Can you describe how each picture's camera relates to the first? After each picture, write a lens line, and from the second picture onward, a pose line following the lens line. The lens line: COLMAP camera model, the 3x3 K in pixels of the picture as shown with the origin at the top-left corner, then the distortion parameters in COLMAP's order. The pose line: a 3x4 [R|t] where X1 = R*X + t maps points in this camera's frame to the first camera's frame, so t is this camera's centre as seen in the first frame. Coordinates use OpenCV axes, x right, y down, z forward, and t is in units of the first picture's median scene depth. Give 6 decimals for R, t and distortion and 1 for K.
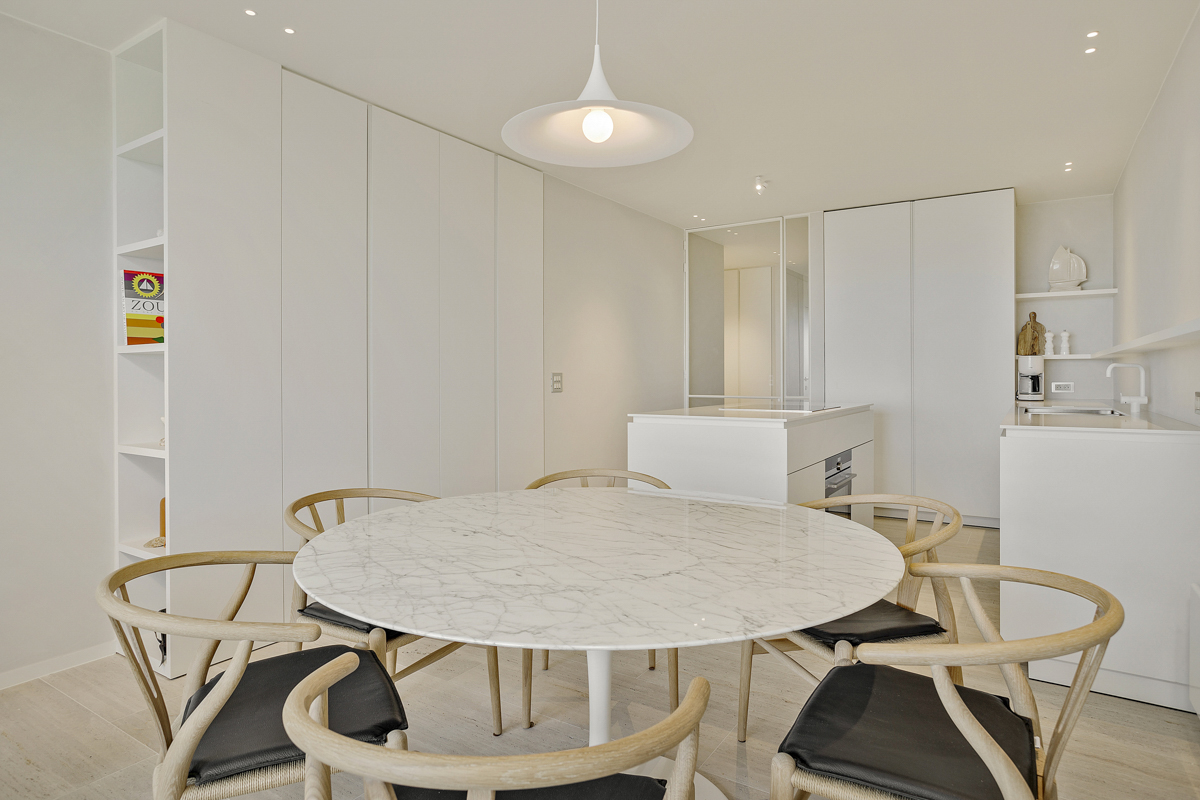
lens RADIAL K [[685.7, 0, 606.5], [0, 685.7, 373.5], [0, 0, 1]] dist [-0.000505, 0.000934]
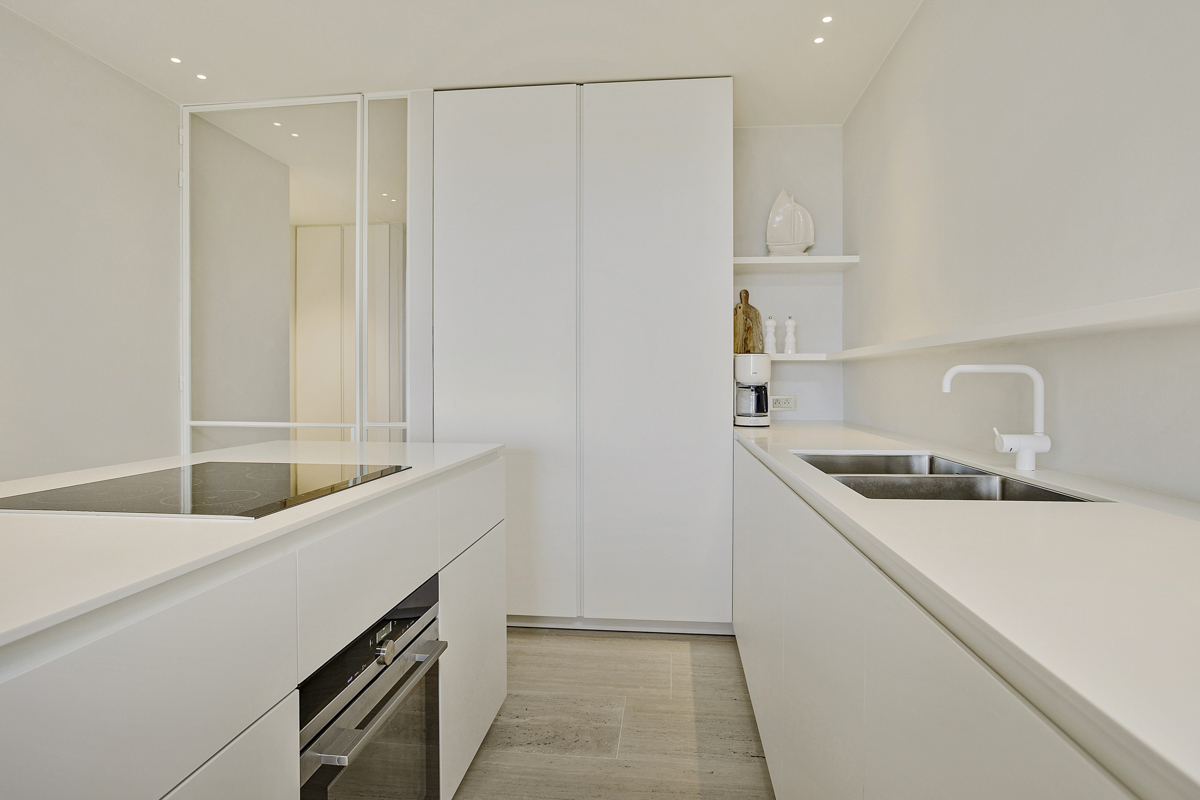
lens RADIAL K [[685.7, 0, 606.5], [0, 685.7, 373.5], [0, 0, 1]] dist [-0.000505, 0.000934]
pose [[0.892919, 0.006710, 0.450168, 0.214522], [-0.003131, 0.999957, -0.008695, -0.002461], [-0.450207, 0.006355, 0.892901, 0.491048]]
